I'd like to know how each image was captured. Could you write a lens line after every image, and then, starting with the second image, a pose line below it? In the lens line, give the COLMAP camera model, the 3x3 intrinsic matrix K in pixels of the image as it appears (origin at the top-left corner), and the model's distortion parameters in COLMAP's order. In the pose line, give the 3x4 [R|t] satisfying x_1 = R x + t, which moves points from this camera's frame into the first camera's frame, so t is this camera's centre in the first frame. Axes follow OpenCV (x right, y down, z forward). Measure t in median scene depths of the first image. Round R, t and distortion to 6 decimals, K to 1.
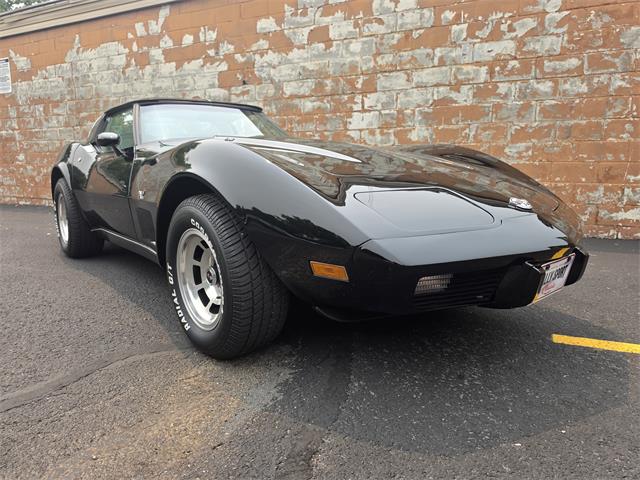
lens RADIAL K [[434.7, 0, 311.2], [0, 434.7, 241.5], [0, 0, 1]] dist [0.028750, -0.046691]
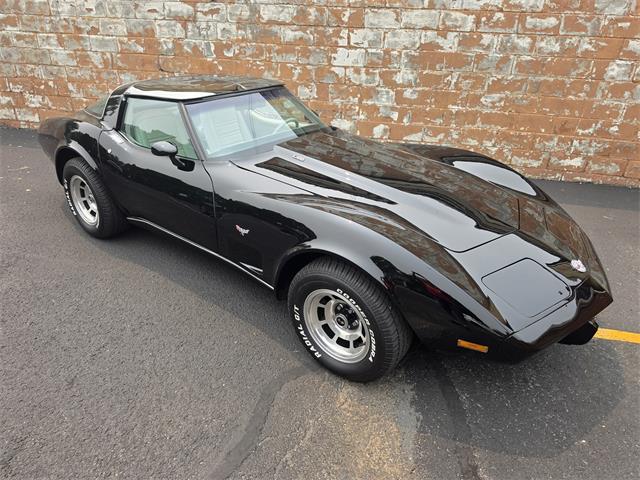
lens RADIAL K [[434.7, 0, 317.5], [0, 434.7, 238.6], [0, 0, 1]] dist [0.028750, -0.046691]
pose [[0.975927, -0.069196, 0.206828, -0.192315], [0.005676, 0.956070, 0.293083, -0.182984], [-0.218023, -0.284853, 0.933448, -0.030859]]
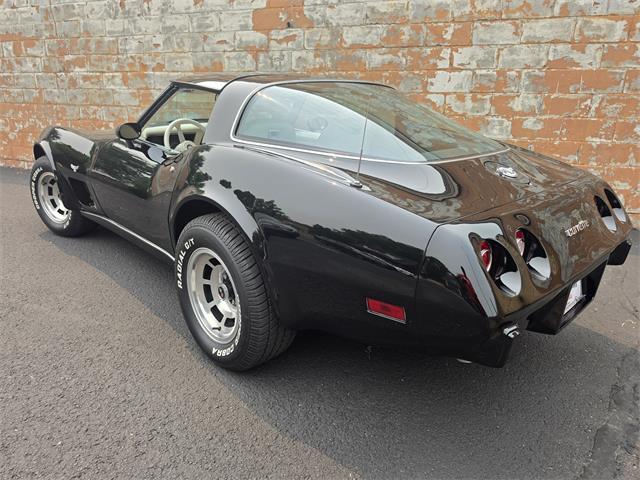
lens RADIAL K [[434.7, 0, 307.9], [0, 434.7, 235.6], [0, 0, 1]] dist [0.028750, -0.046691]
pose [[0.997210, -0.005857, 0.074415, -0.213022], [-0.003807, 0.991629, 0.129061, -0.104111], [-0.074548, -0.128984, 0.988841, 0.196213]]
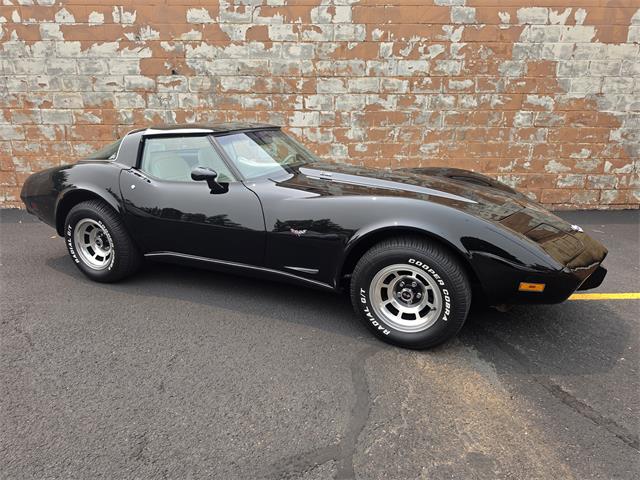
lens RADIAL K [[434.7, 0, 310.4], [0, 434.7, 247.3], [0, 0, 1]] dist [0.028750, -0.046691]
pose [[0.903537, -0.115425, 0.412672, -0.383489], [0.068188, 0.989496, 0.127469, -0.097465], [-0.423050, -0.087034, 0.901917, -0.045296]]
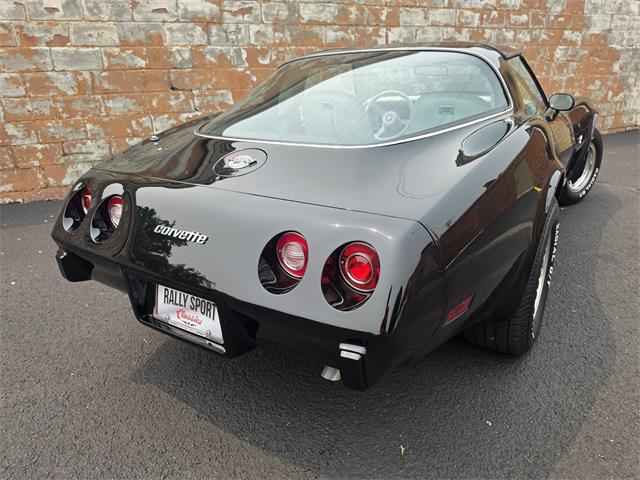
lens RADIAL K [[442.1, 0, 307.1], [0, 442.1, 247.0], [0, 0, 1]] dist [0.005957, -0.023300]
pose [[0.653395, -0.282994, 0.702132, -0.871334], [0.161608, 0.958261, 0.235837, -0.132696], [-0.739566, -0.040625, 0.671857, 0.460402]]
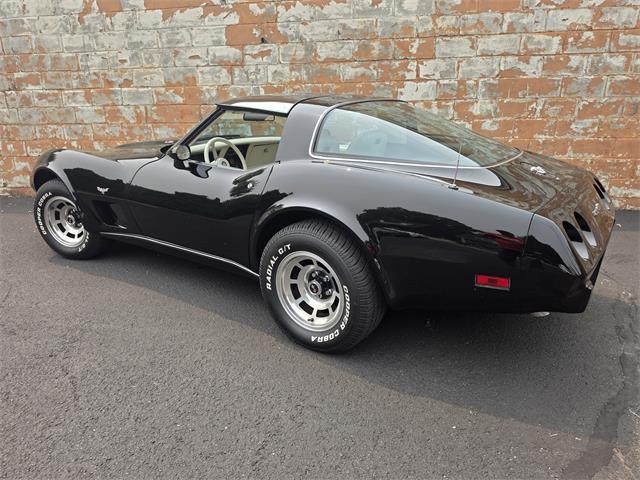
lens RADIAL K [[434.7, 0, 307.1], [0, 434.7, 247.0], [0, 0, 1]] dist [0.028750, -0.046691]
pose [[0.965755, -0.096109, 0.241000, -0.366589], [0.060936, 0.986900, 0.149382, -0.113105], [-0.252200, -0.129581, 0.958960, 0.156844]]
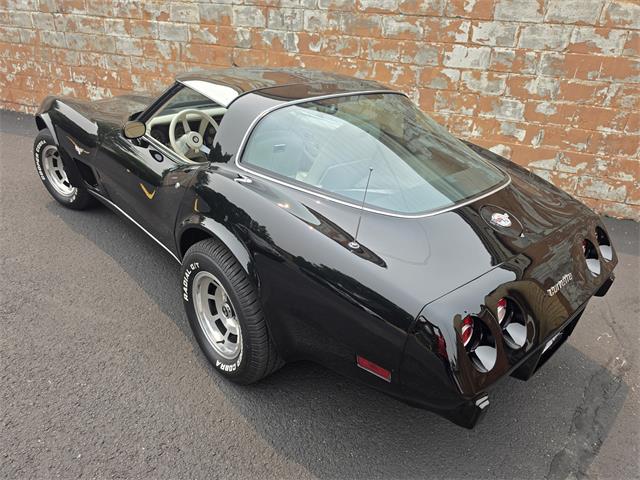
lens RADIAL K [[434.7, 0, 322.5], [0, 434.7, 237.7], [0, 0, 1]] dist [0.028750, -0.046691]
pose [[0.995742, 0.021254, 0.089702, -0.208106], [-0.046055, 0.957615, 0.284345, -0.188343], [-0.079856, -0.287266, 0.954516, 0.198046]]
